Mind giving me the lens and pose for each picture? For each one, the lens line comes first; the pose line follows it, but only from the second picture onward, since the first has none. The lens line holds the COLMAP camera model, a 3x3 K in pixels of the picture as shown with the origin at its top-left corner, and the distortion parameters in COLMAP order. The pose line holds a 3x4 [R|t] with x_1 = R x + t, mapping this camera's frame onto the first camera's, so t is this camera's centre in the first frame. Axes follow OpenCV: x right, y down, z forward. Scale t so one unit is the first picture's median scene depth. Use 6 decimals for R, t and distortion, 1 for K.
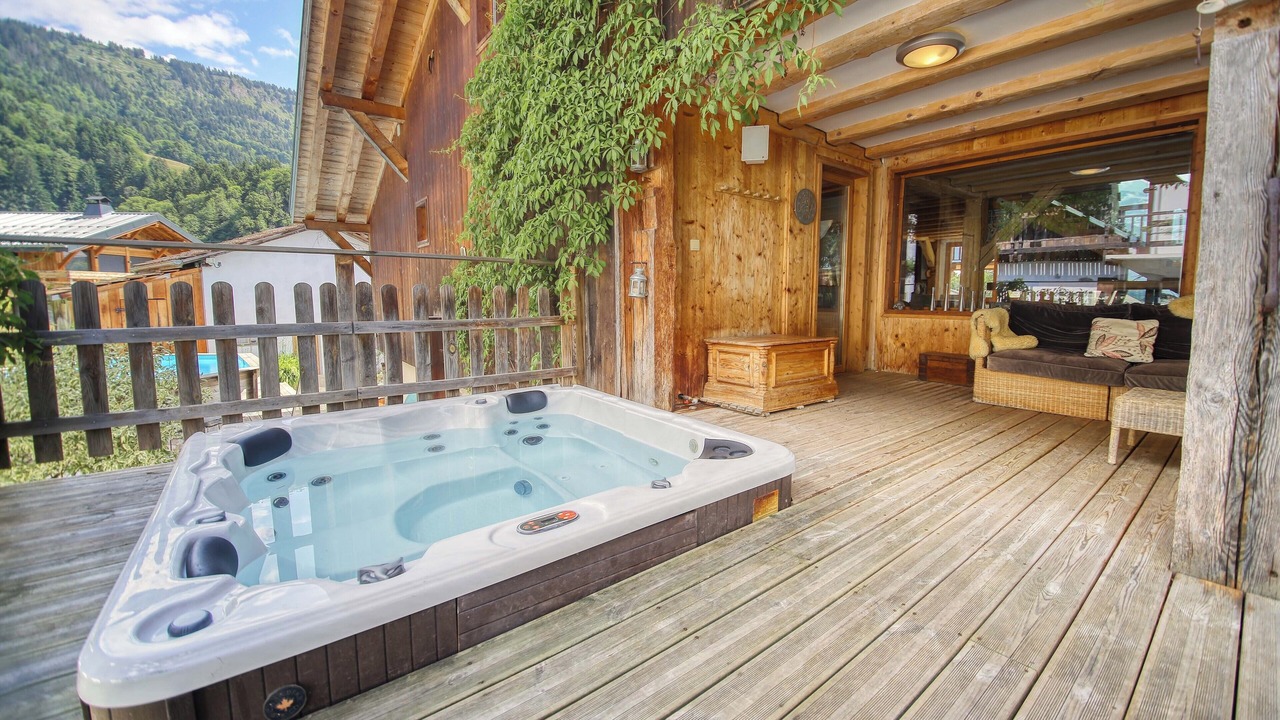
lens RADIAL K [[497.8, 0, 645.1], [0, 497.8, 348.2], [0, 0, 1]] dist [-0.001835, -0.000028]
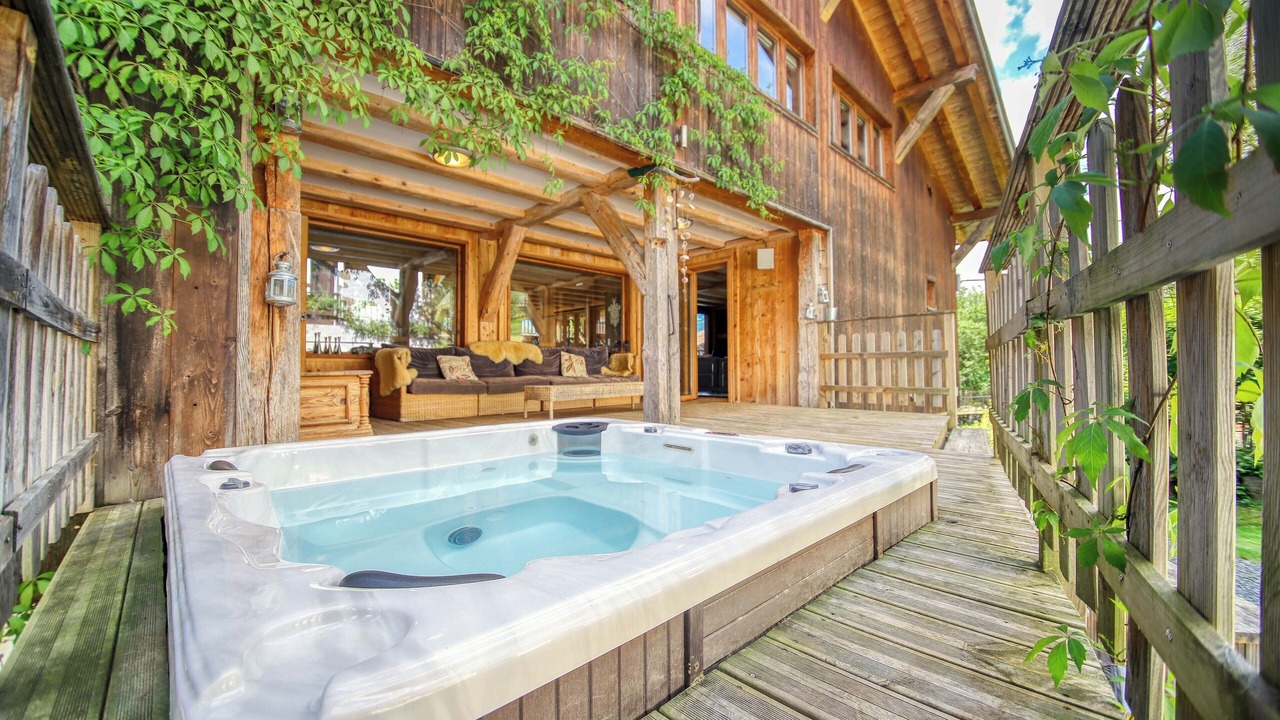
lens RADIAL K [[497.8, 0, 645.1], [0, 497.8, 359.7], [0, 0, 1]] dist [-0.001835, -0.000028]
pose [[-0.091231, 0.015382, 0.995711, -0.677267], [0.103246, 0.994638, -0.005906, 0.025069], [-0.990463, 0.102264, -0.092330, 0.526509]]
